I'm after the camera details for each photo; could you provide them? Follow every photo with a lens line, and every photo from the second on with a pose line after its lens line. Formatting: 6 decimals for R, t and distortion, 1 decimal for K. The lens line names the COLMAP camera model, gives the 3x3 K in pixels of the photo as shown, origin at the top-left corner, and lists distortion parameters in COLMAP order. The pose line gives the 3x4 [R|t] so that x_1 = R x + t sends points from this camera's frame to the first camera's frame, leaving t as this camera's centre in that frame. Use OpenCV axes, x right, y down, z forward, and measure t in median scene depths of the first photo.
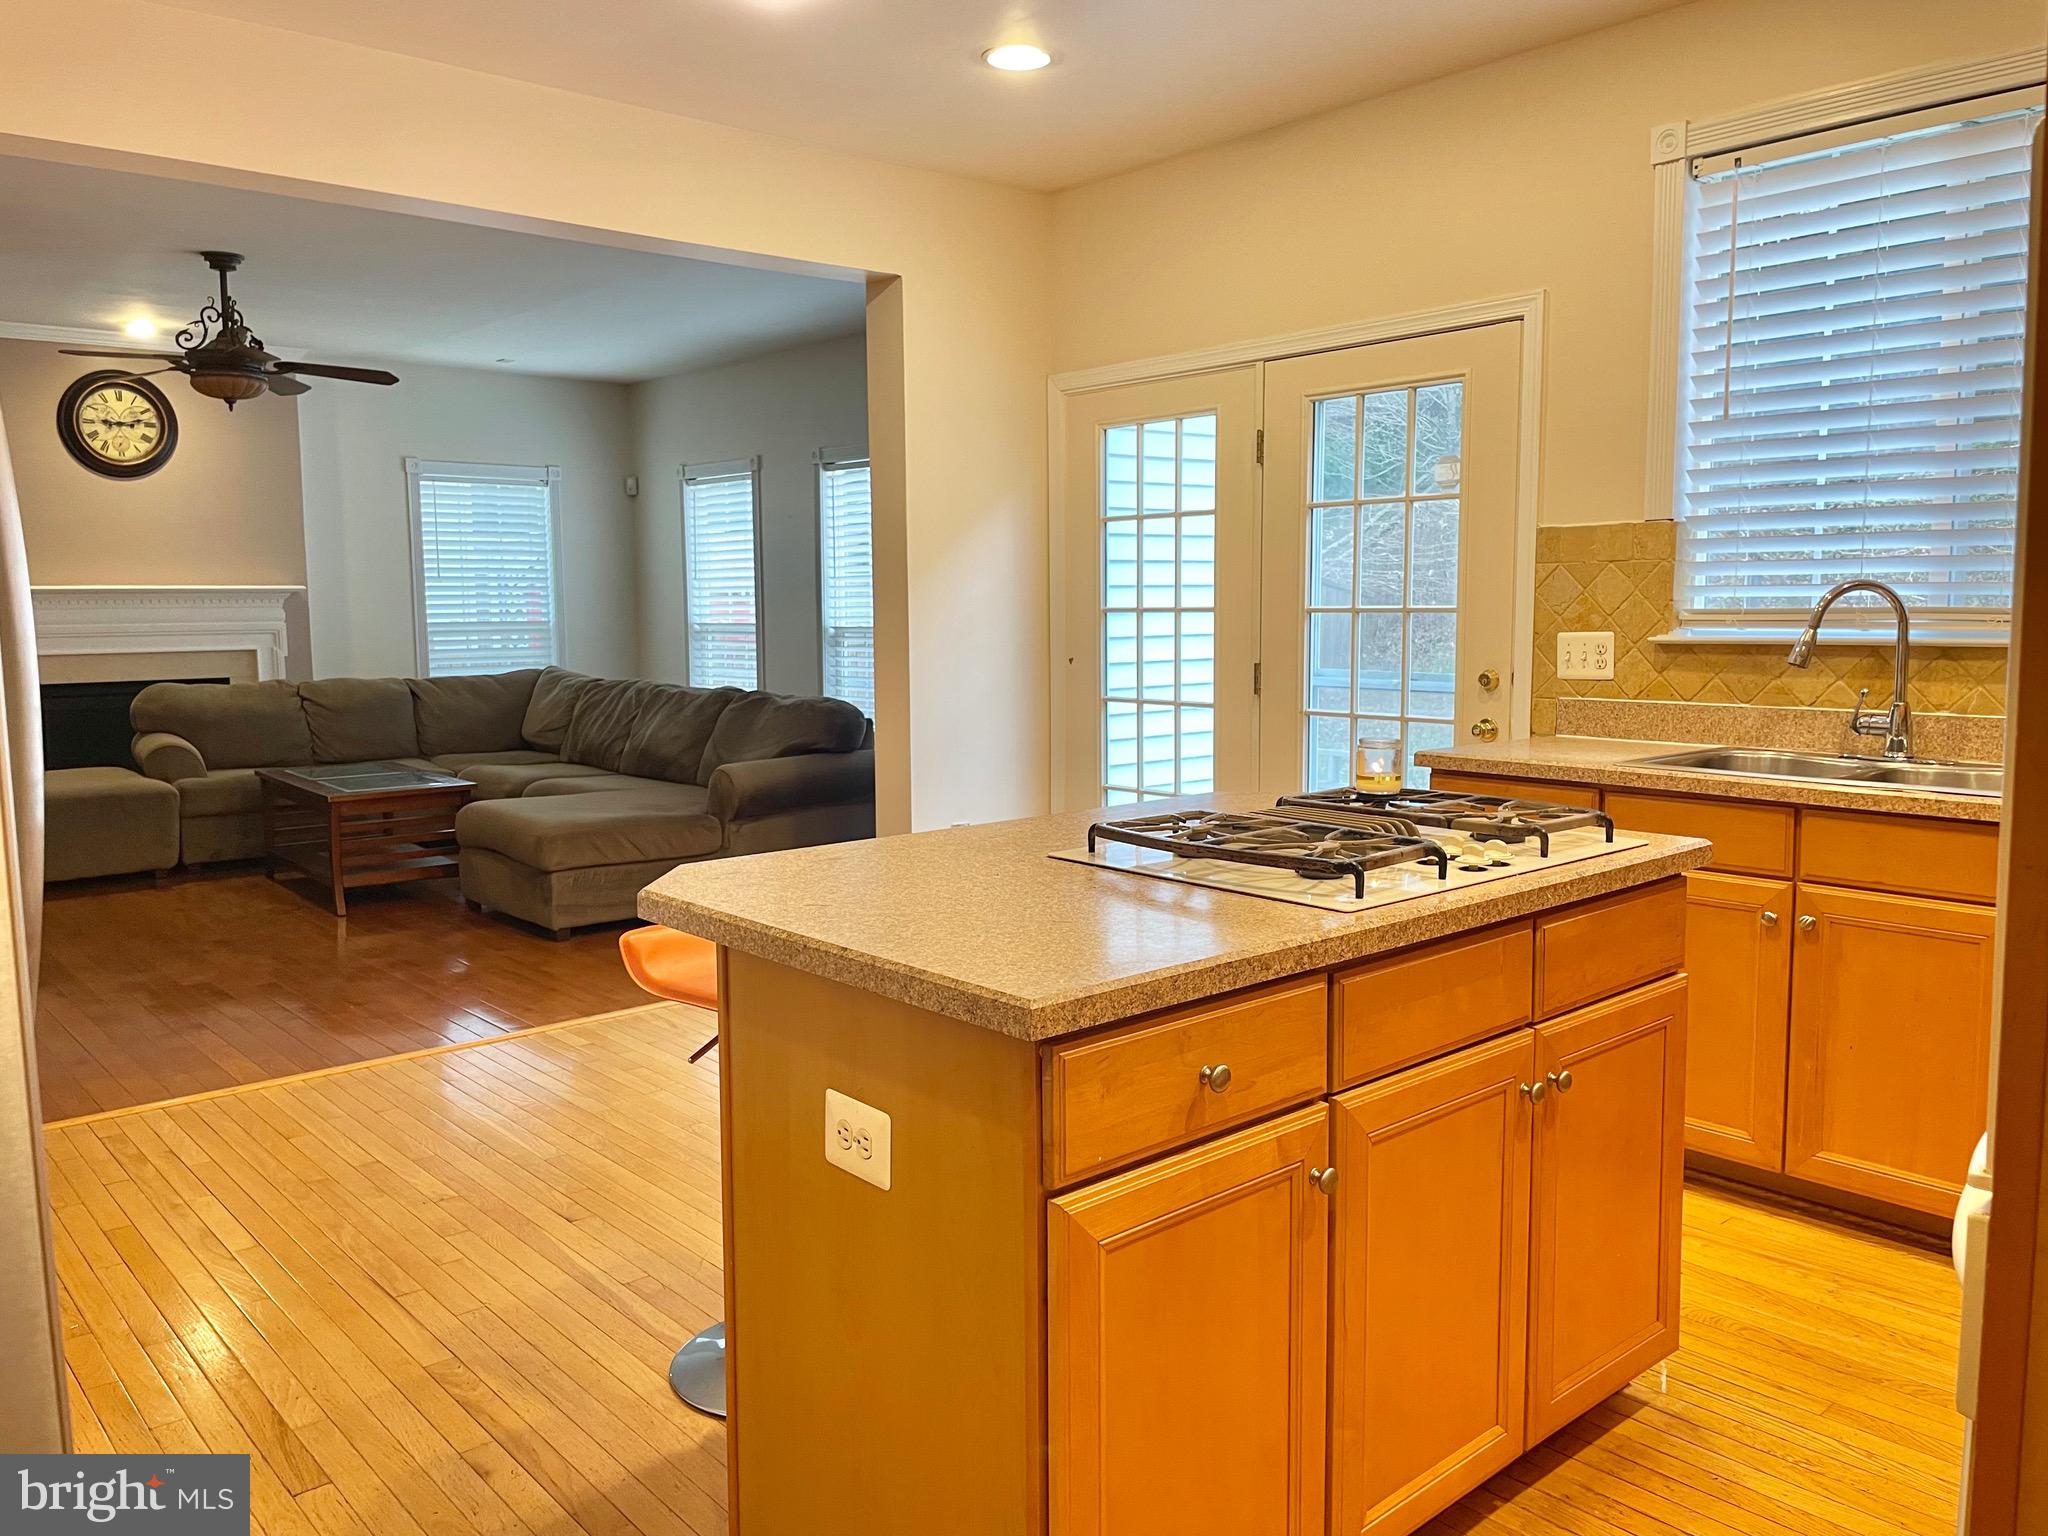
lens RADIAL K [[1539.1, 0, 1032.2], [0, 1539.1, 752.3], [0, 0, 1]] dist [0.071362, -0.091254]
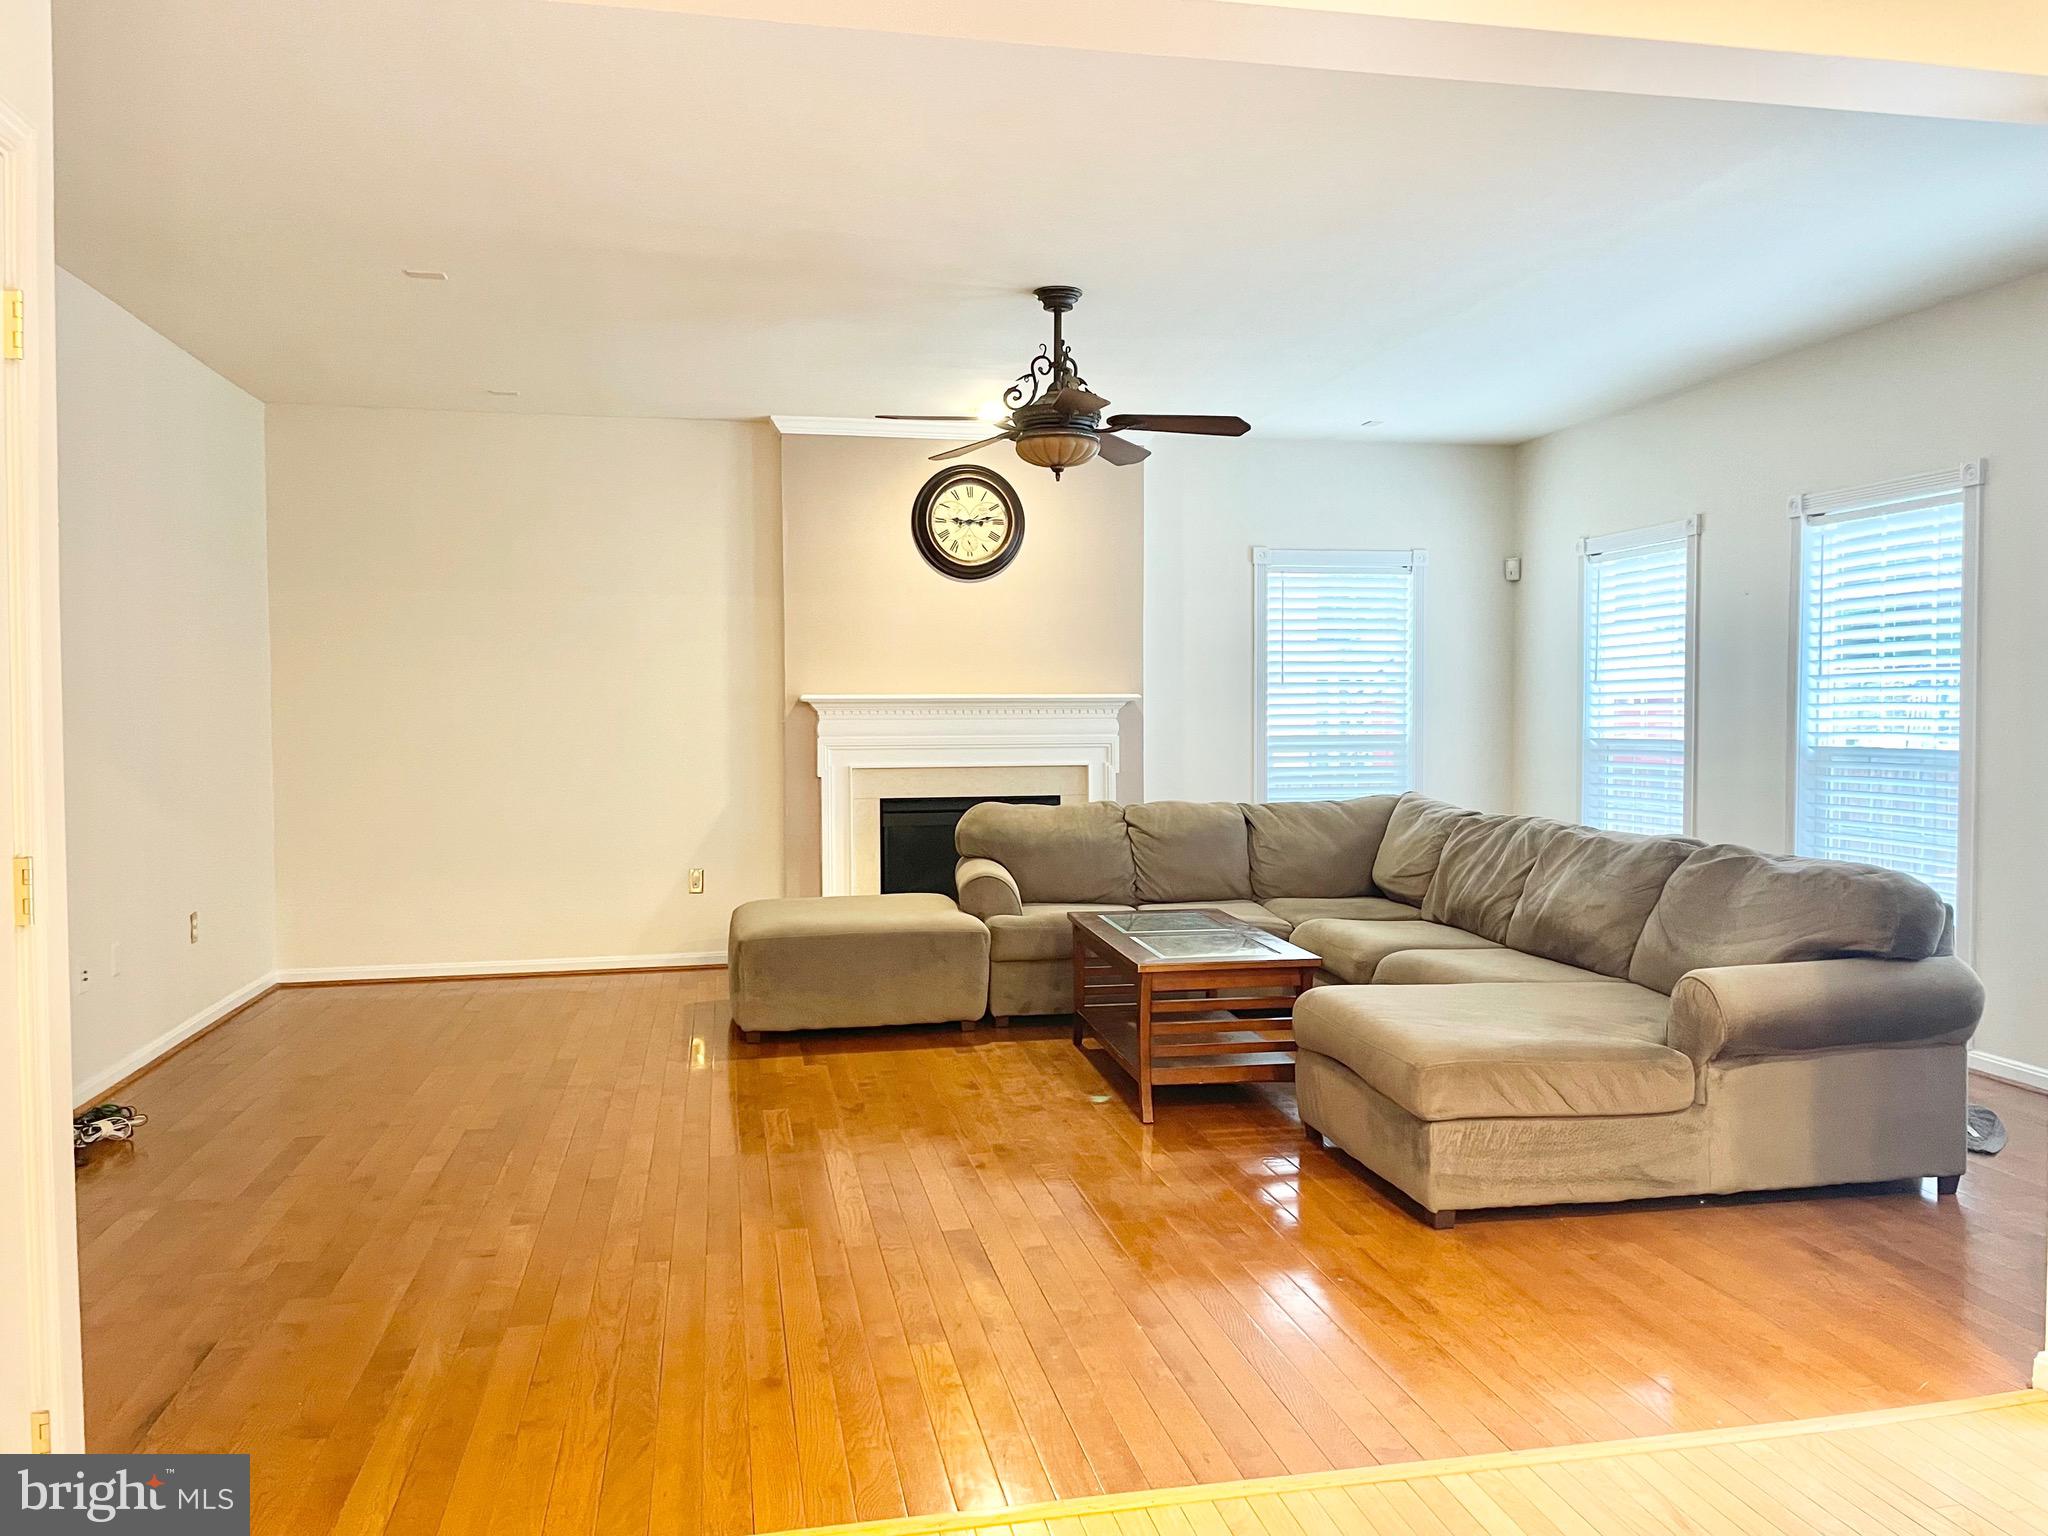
lens RADIAL K [[1539.1, 0, 1029.3], [0, 1539.1, 778.9], [0, 0, 1]] dist [0.071362, -0.091254]
pose [[0.866917, 0.024690, -0.497841, -0.091707], [-0.050644, 0.997967, -0.038696, -0.023355], [0.495873, 0.058759, 0.866405, 0.230290]]
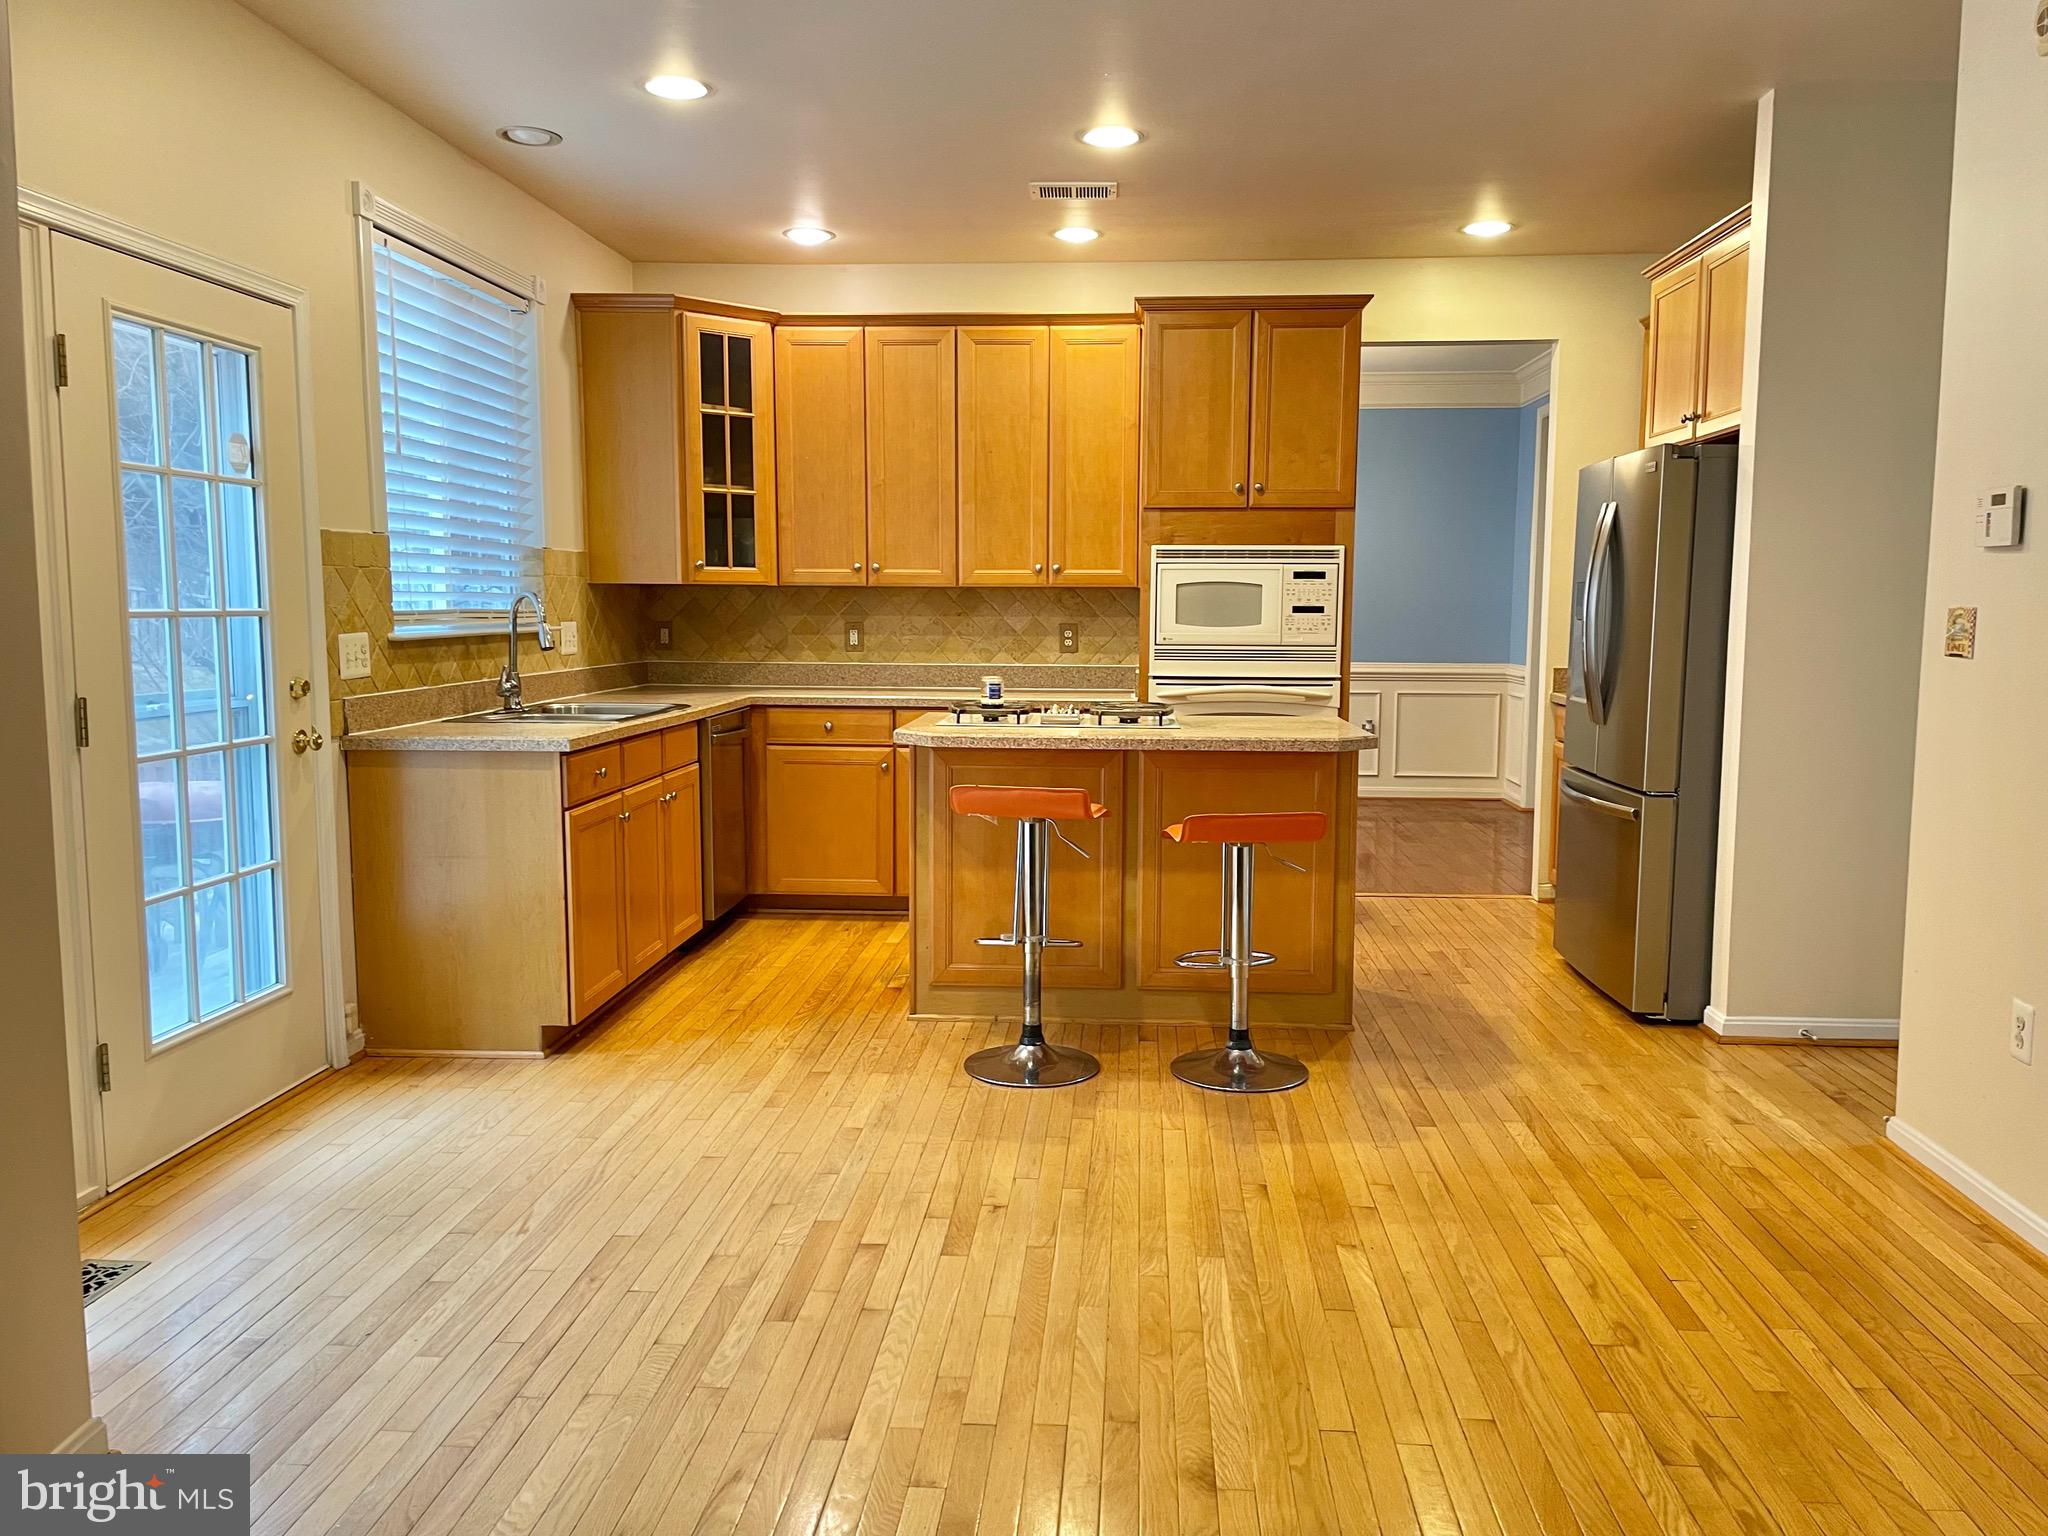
lens RADIAL K [[1539.1, 0, 1039.0], [0, 1539.1, 764.7], [0, 0, 1]] dist [0.071362, -0.091254]
pose [[-0.707855, -0.070616, 0.702819, -1.106819], [0.069584, 0.983179, 0.168868, -0.207655], [-0.702922, 0.168439, -0.691035, 2.173738]]
